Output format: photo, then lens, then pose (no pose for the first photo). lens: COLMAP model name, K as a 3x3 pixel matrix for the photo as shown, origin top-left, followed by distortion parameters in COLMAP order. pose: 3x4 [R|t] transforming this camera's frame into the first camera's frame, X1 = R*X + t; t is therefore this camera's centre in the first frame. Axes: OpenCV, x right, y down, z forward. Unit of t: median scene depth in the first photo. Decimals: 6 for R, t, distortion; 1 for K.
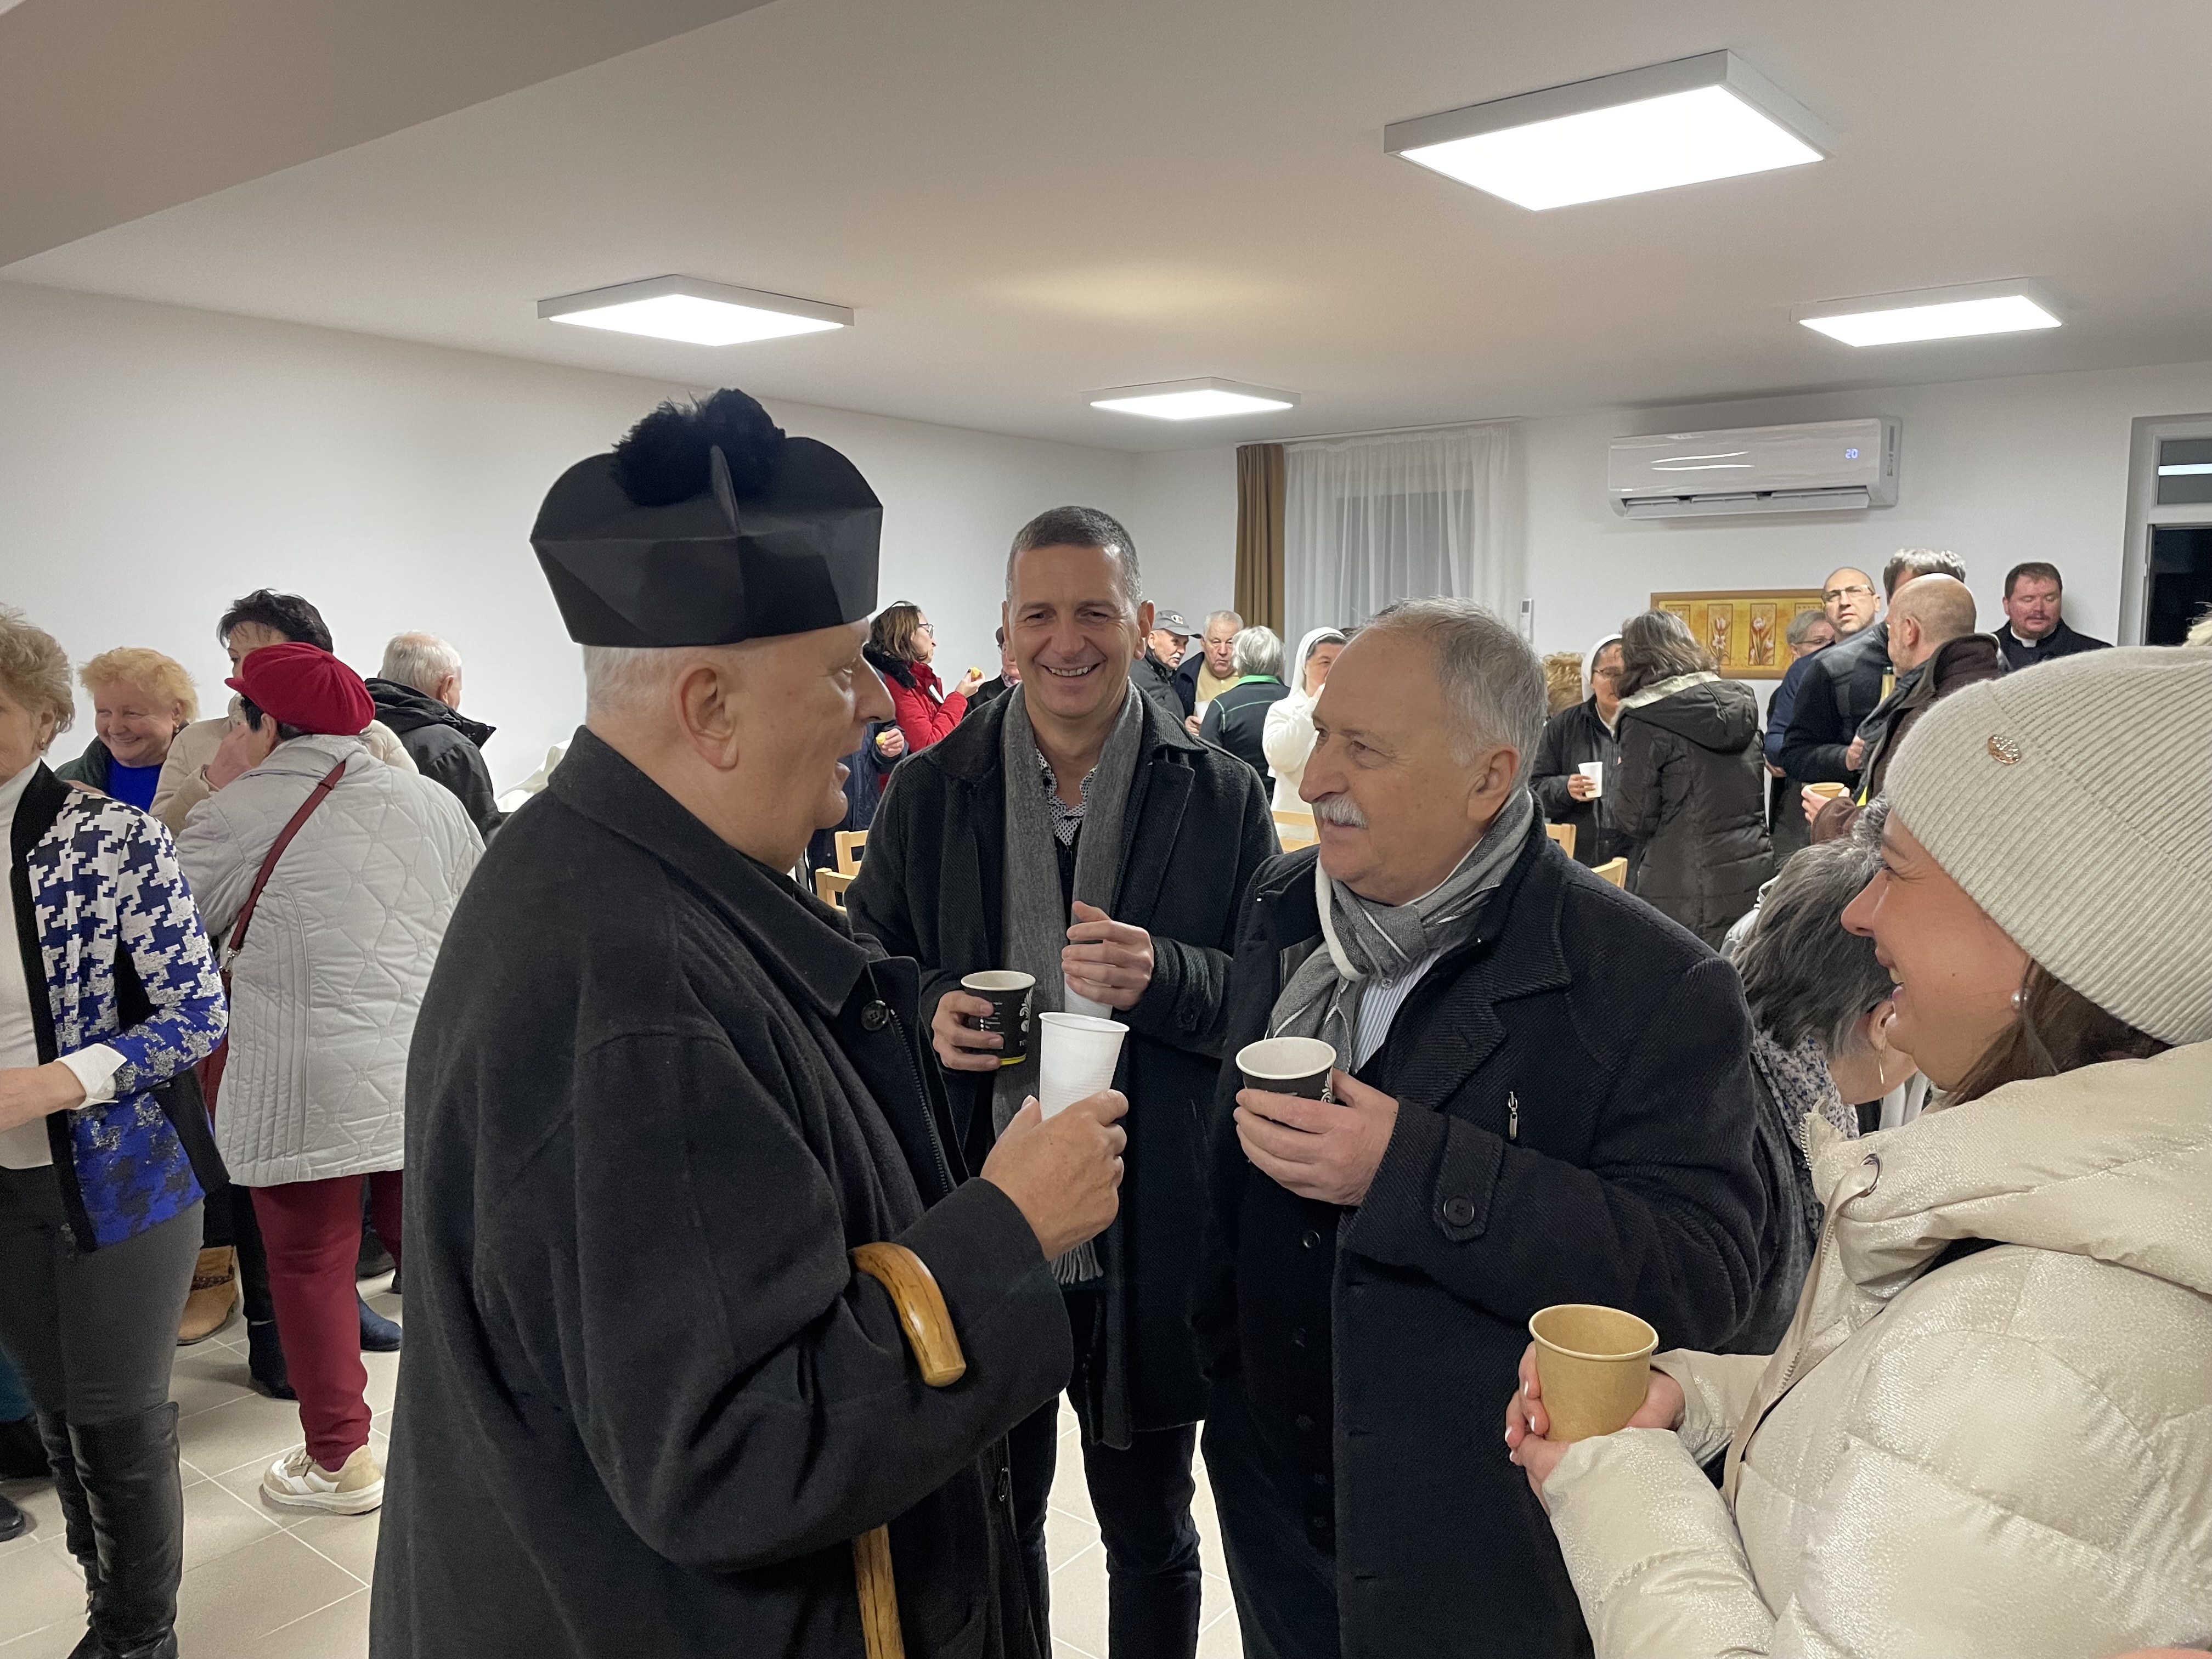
lens RADIAL K [[1711.2, 0, 1106.0], [0, 1711.2, 829.5], [0, 0, 1]] dist [0.007390, 0.007926]
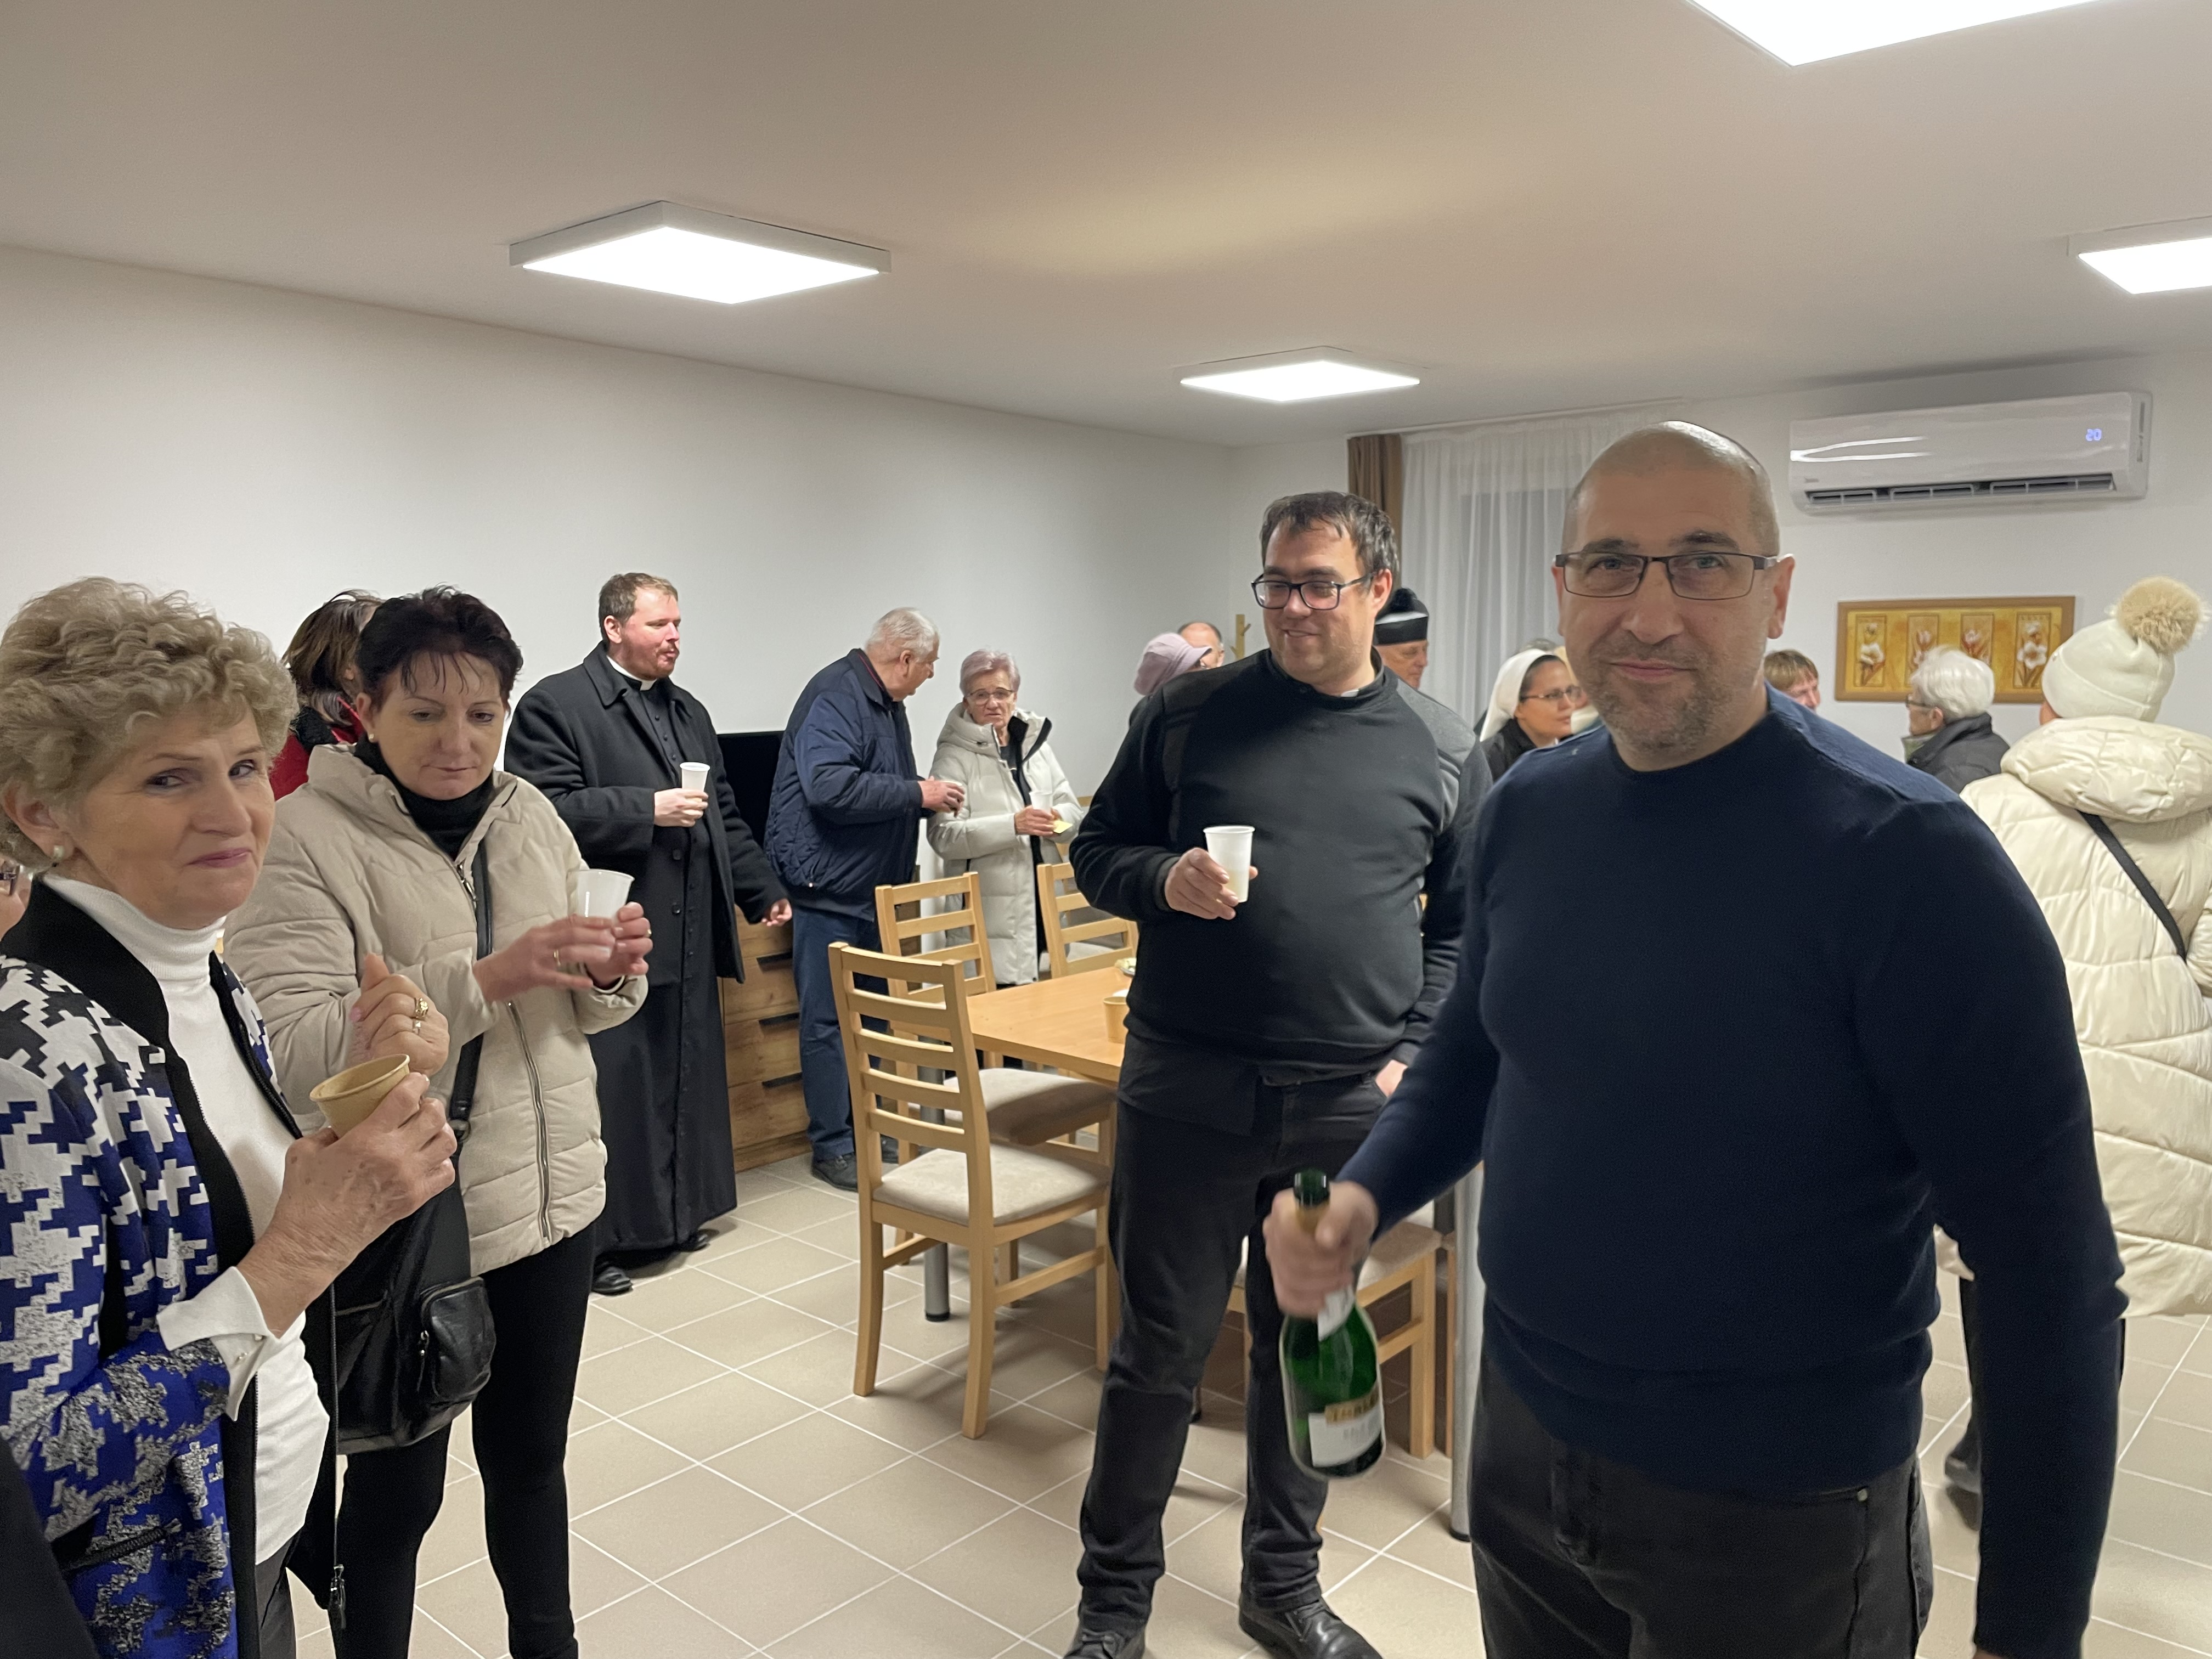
lens RADIAL K [[1711.2, 0, 1106.0], [0, 1711.2, 829.5], [0, 0, 1]] dist [0.007390, 0.007926]
pose [[0.998603, 0.004463, -0.052647, -0.000721], [-0.005035, 0.999930, -0.010734, -0.013195], [0.052595, 0.010984, 0.998556, 0.123282]]
